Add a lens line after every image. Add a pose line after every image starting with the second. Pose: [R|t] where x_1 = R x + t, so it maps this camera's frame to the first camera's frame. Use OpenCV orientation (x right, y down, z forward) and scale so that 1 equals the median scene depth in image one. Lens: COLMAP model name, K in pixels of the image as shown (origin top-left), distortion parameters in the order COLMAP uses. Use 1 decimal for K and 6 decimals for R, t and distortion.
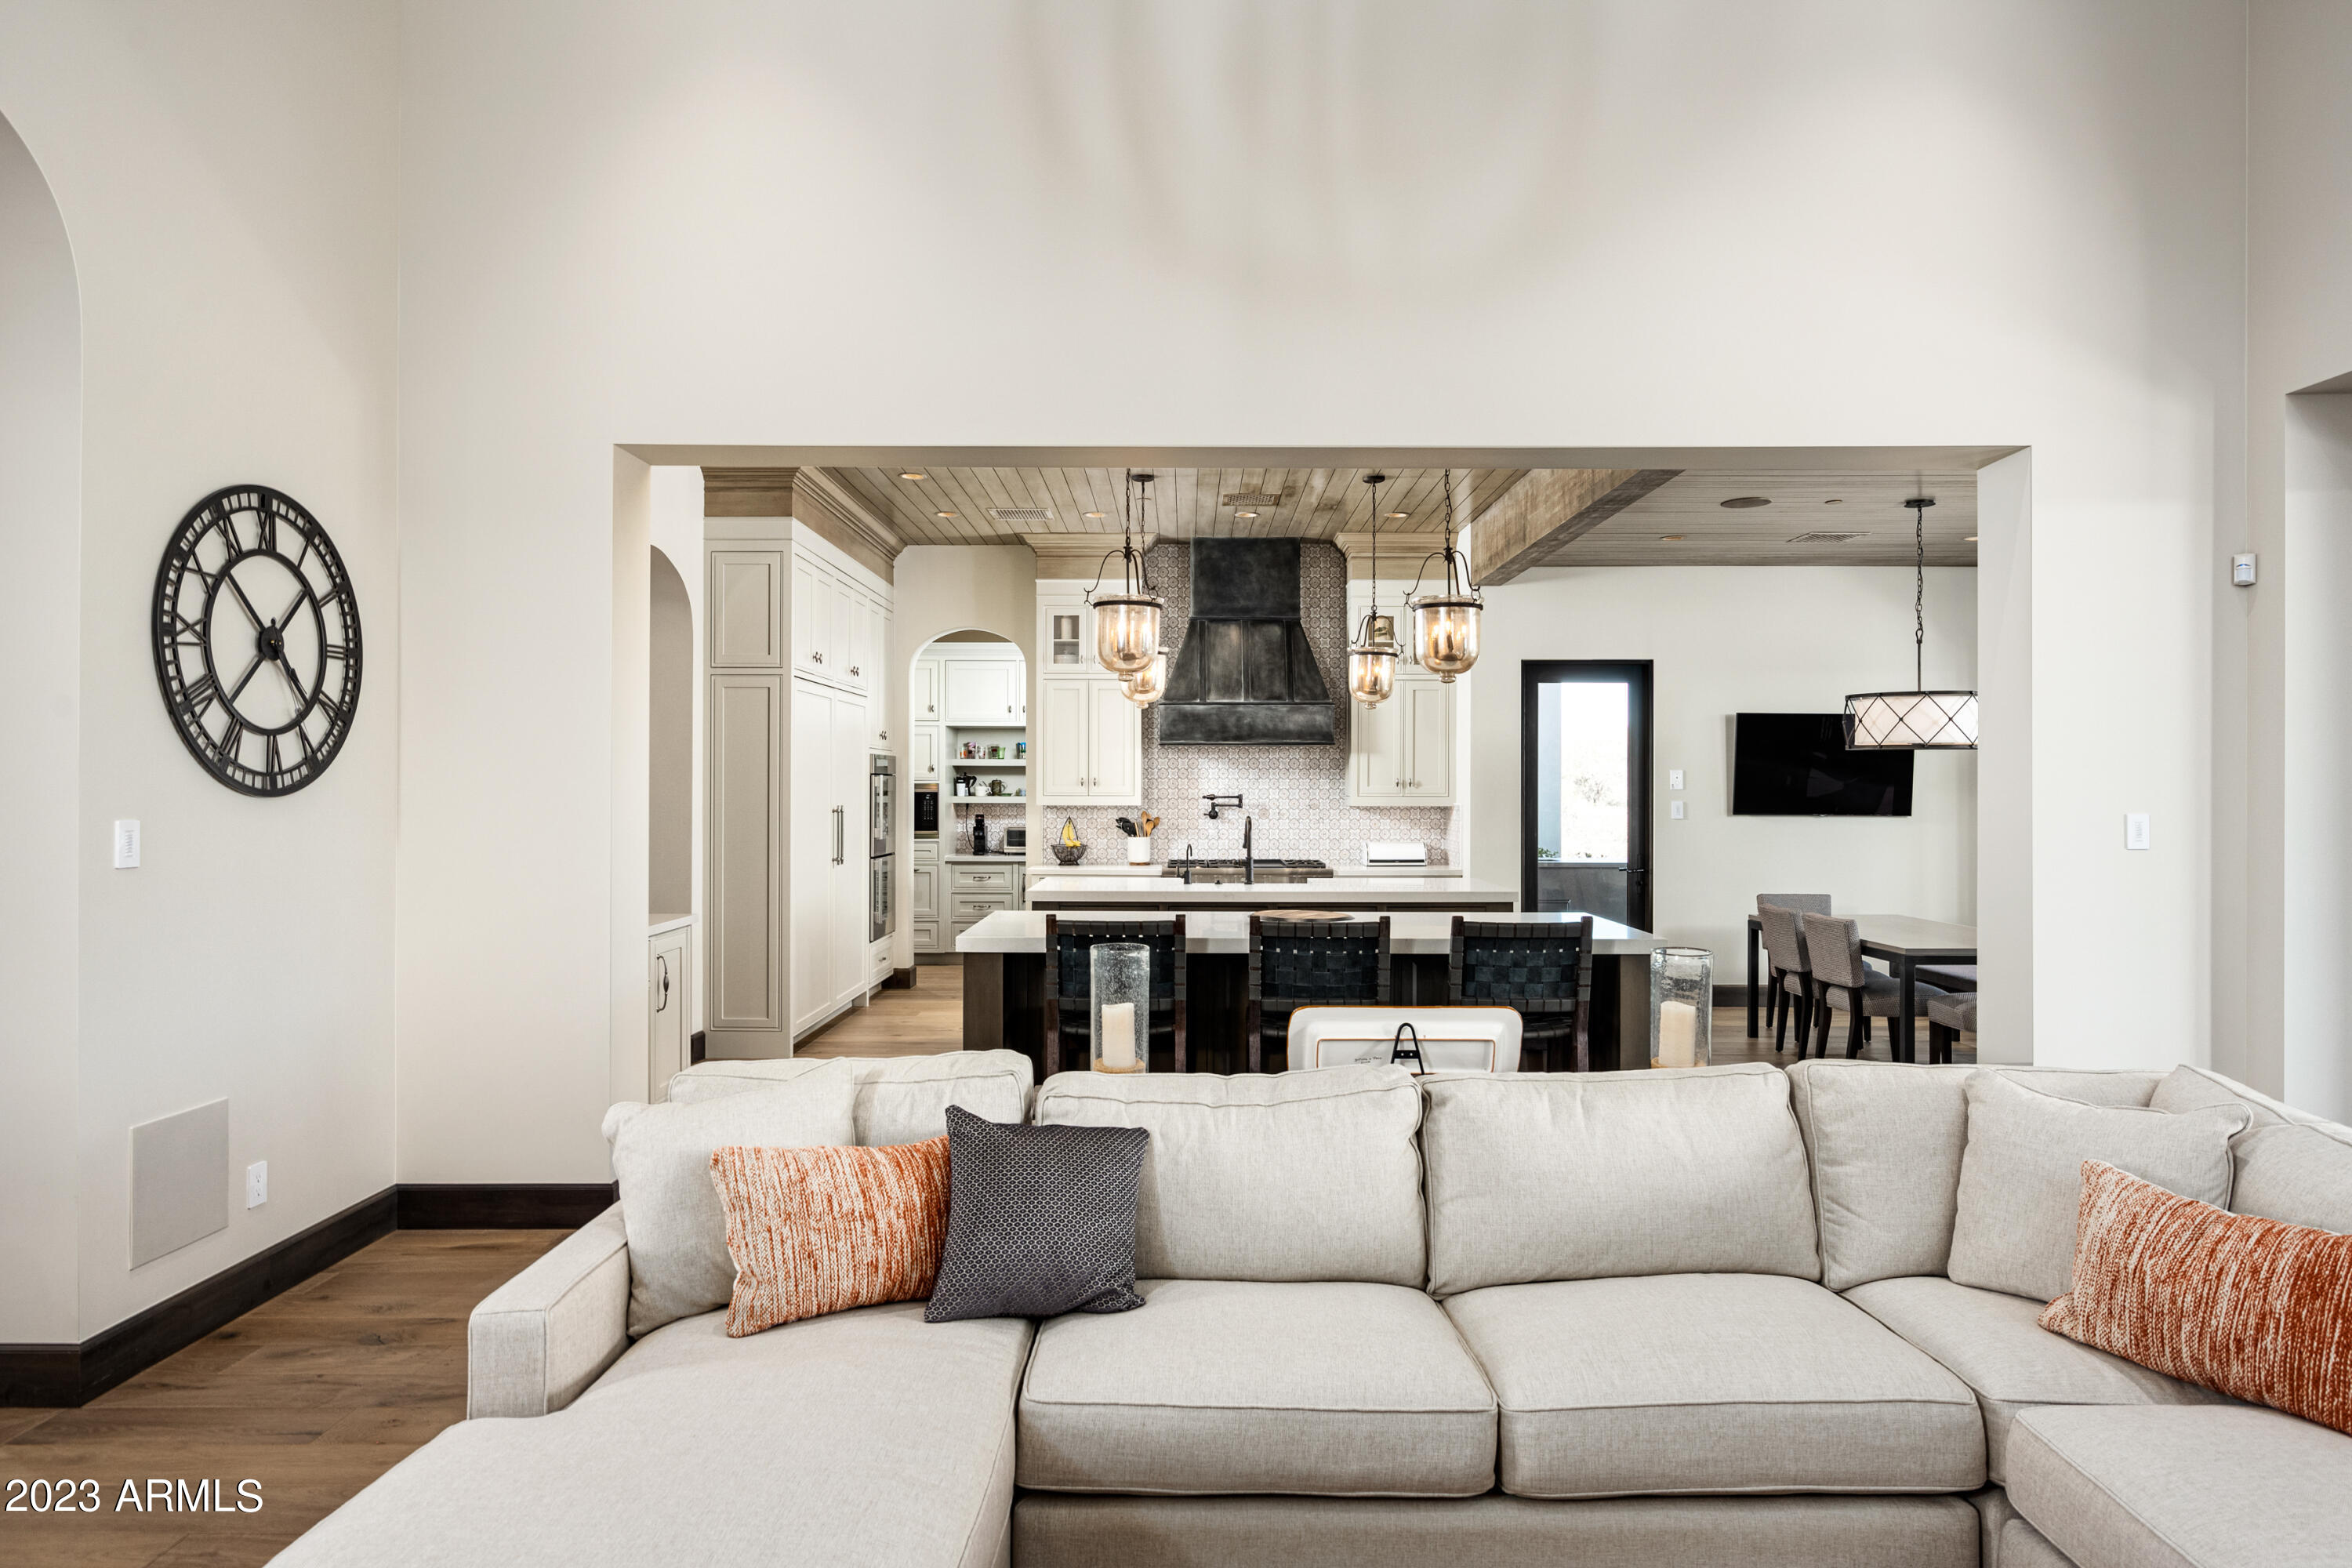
lens RADIAL K [[1327.7, 0, 1185.2], [0, 1327.7, 794.6], [0, 0, 1]] dist [-0.003119, -0.000351]
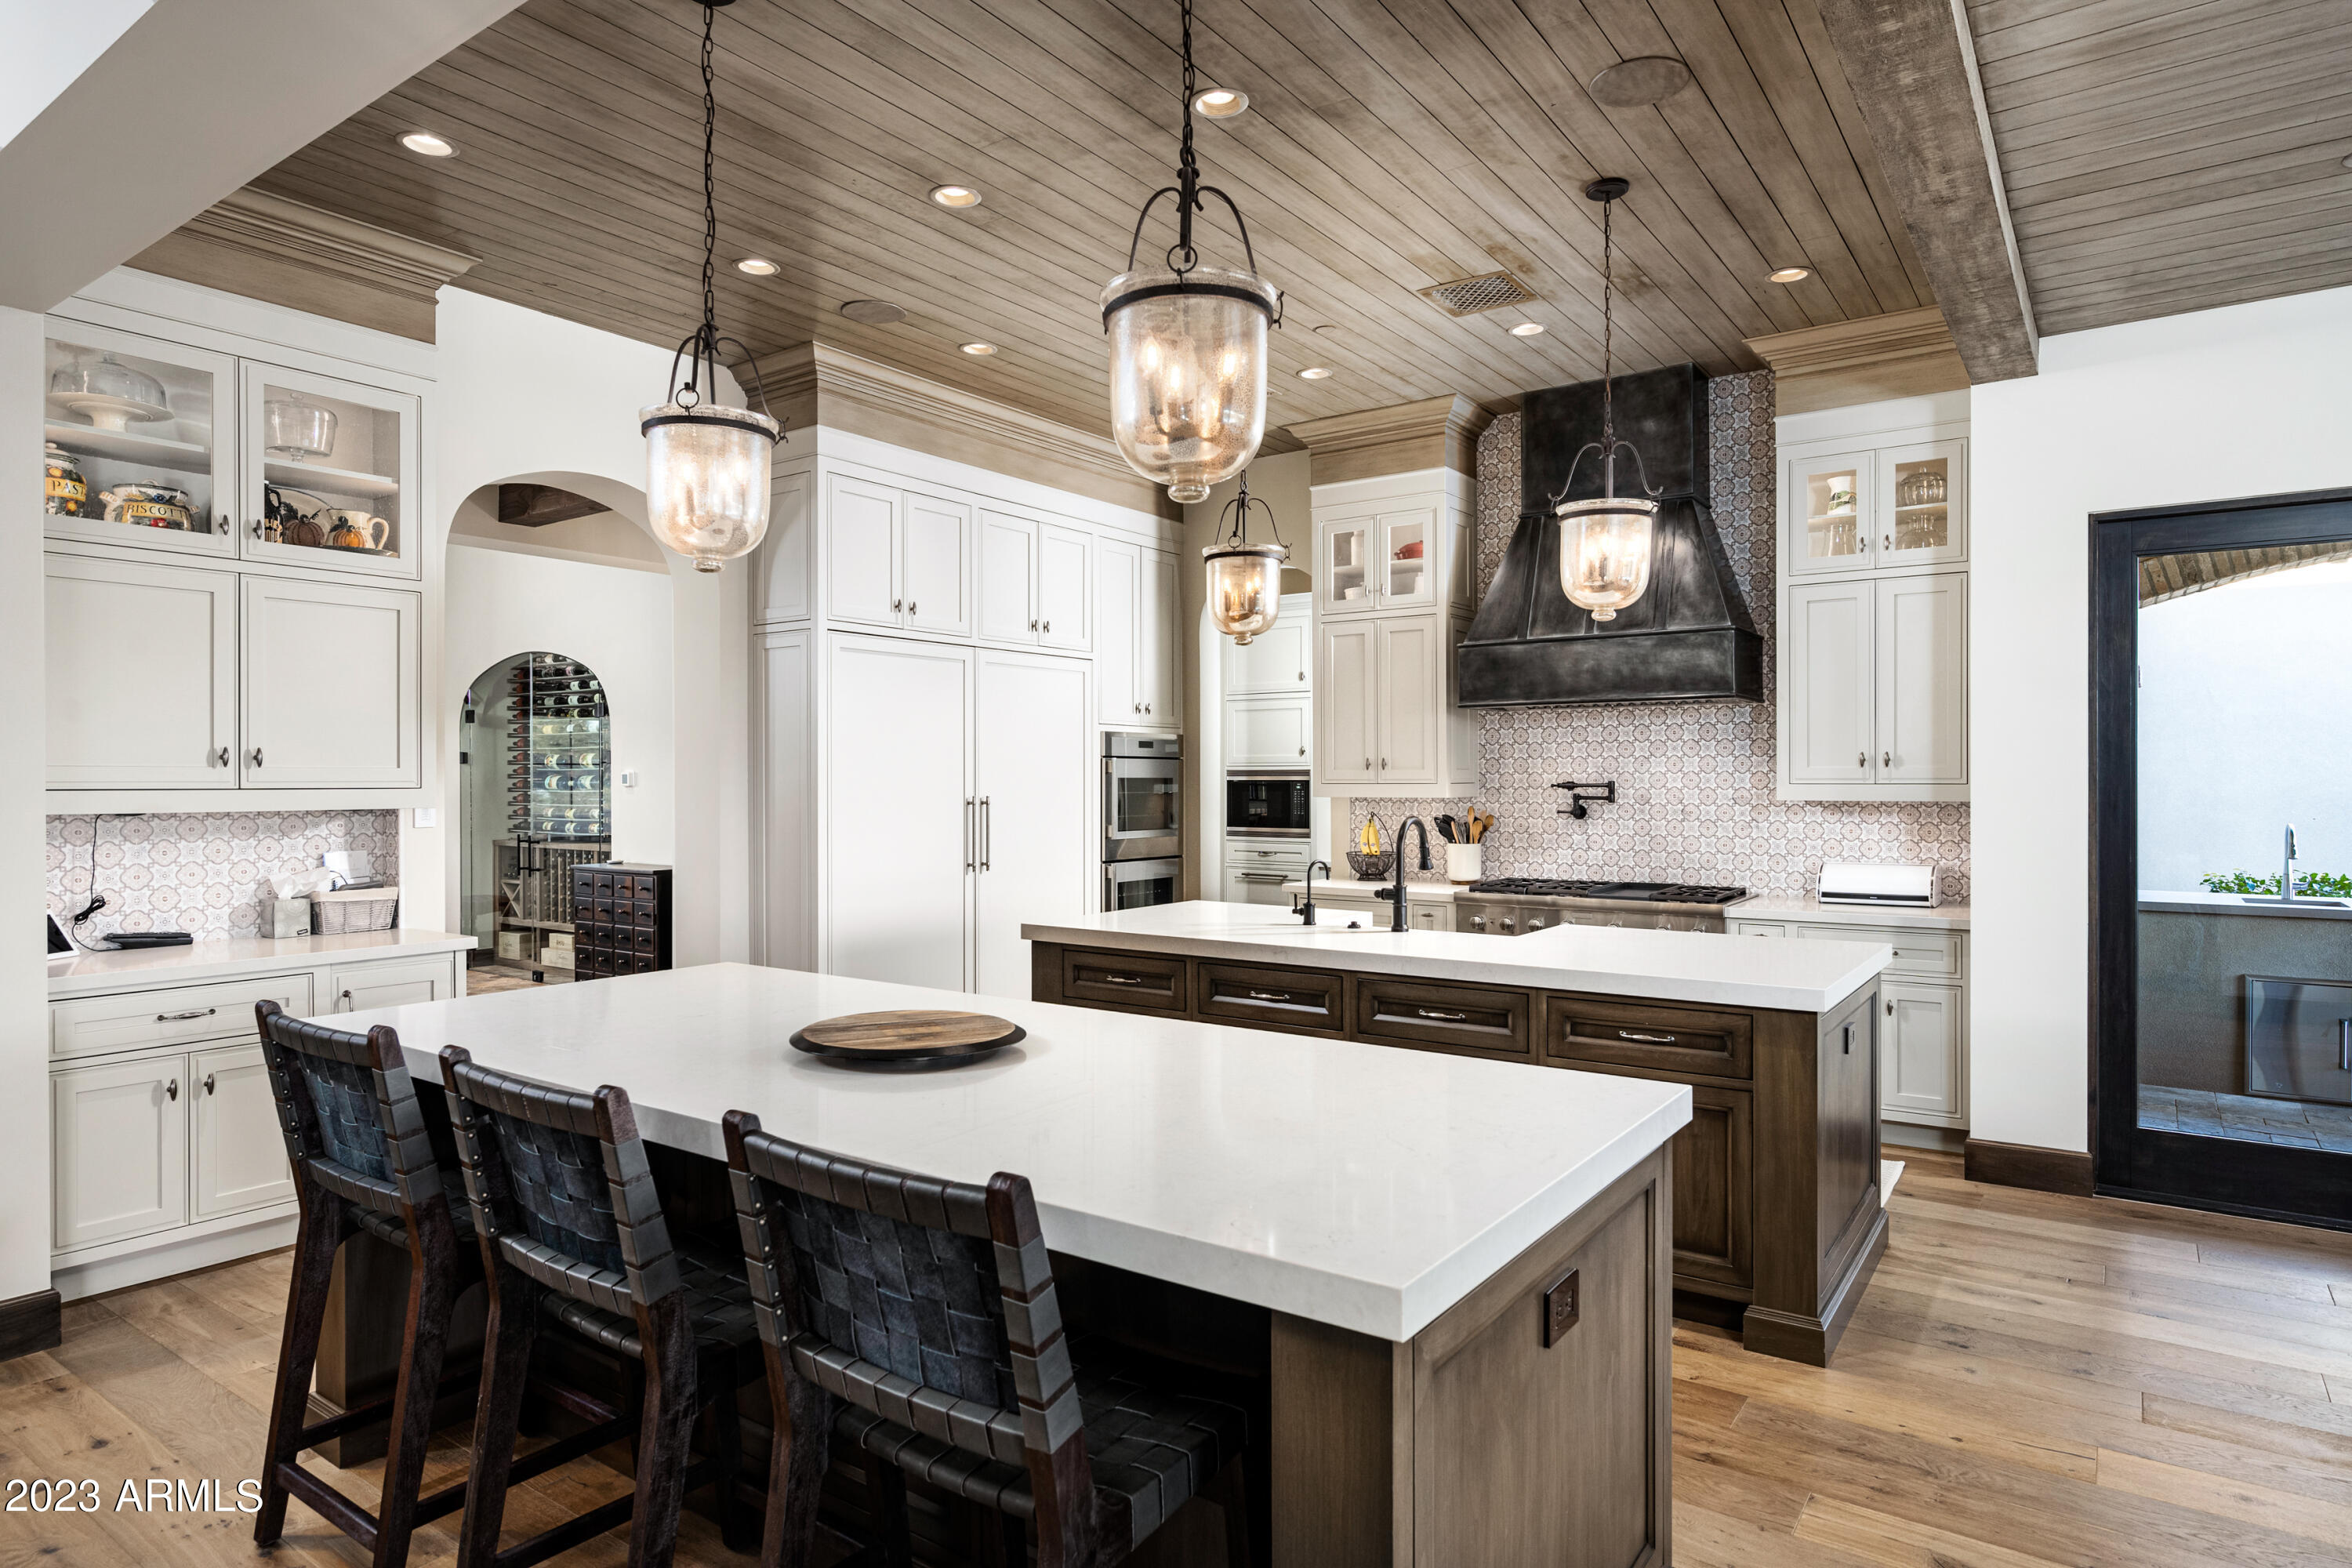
lens RADIAL K [[1327.7, 0, 1180.0], [0, 1327.7, 785.3], [0, 0, 1]] dist [-0.003119, -0.000351]
pose [[0.812495, -0.002515, -0.582963, 0.636868], [0.002105, 0.999997, -0.001381, 0.005779], [0.582965, -0.000106, 0.812497, 0.921278]]
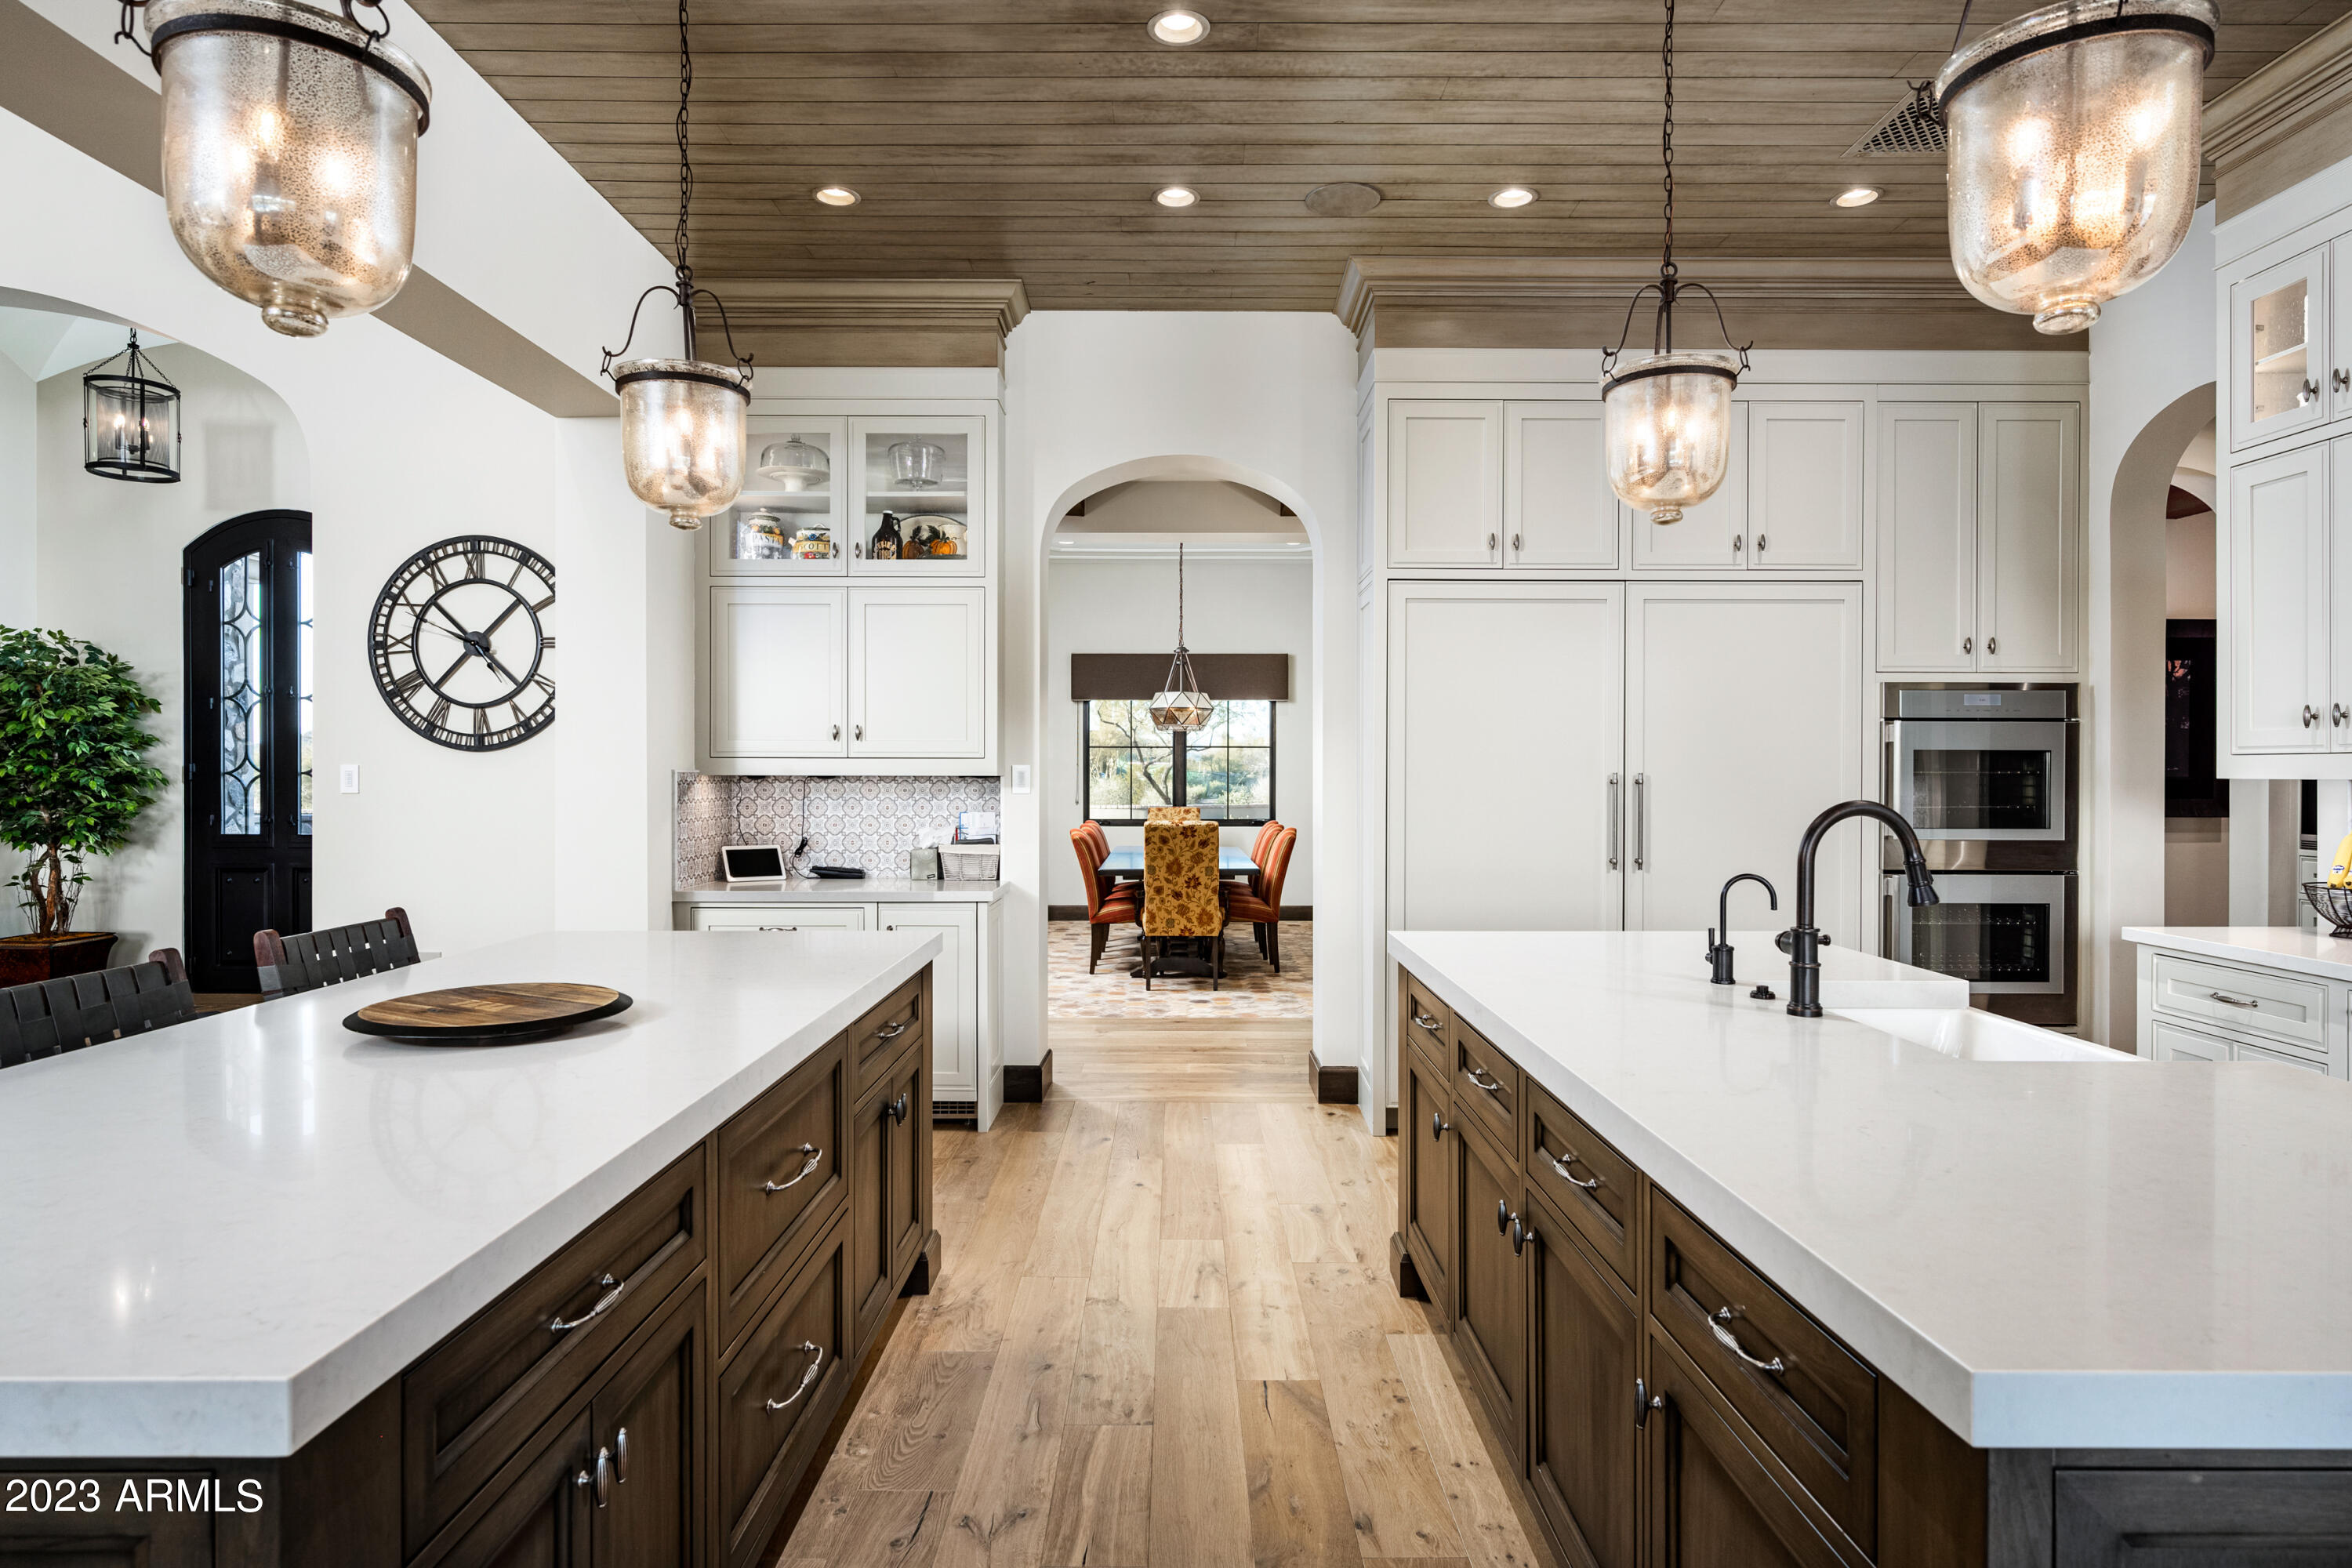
lens RADIAL K [[1286.0, 0, 1175.7], [0, 1286.0, 770.9], [0, 0, 1]] dist [-0.007749, -0.000170]
pose [[0.000797, -0.002488, -0.999997, 0.722768], [-0.005641, 0.999981, -0.002492, 0.023287], [0.999984, 0.005643, 0.000783, 1.821793]]
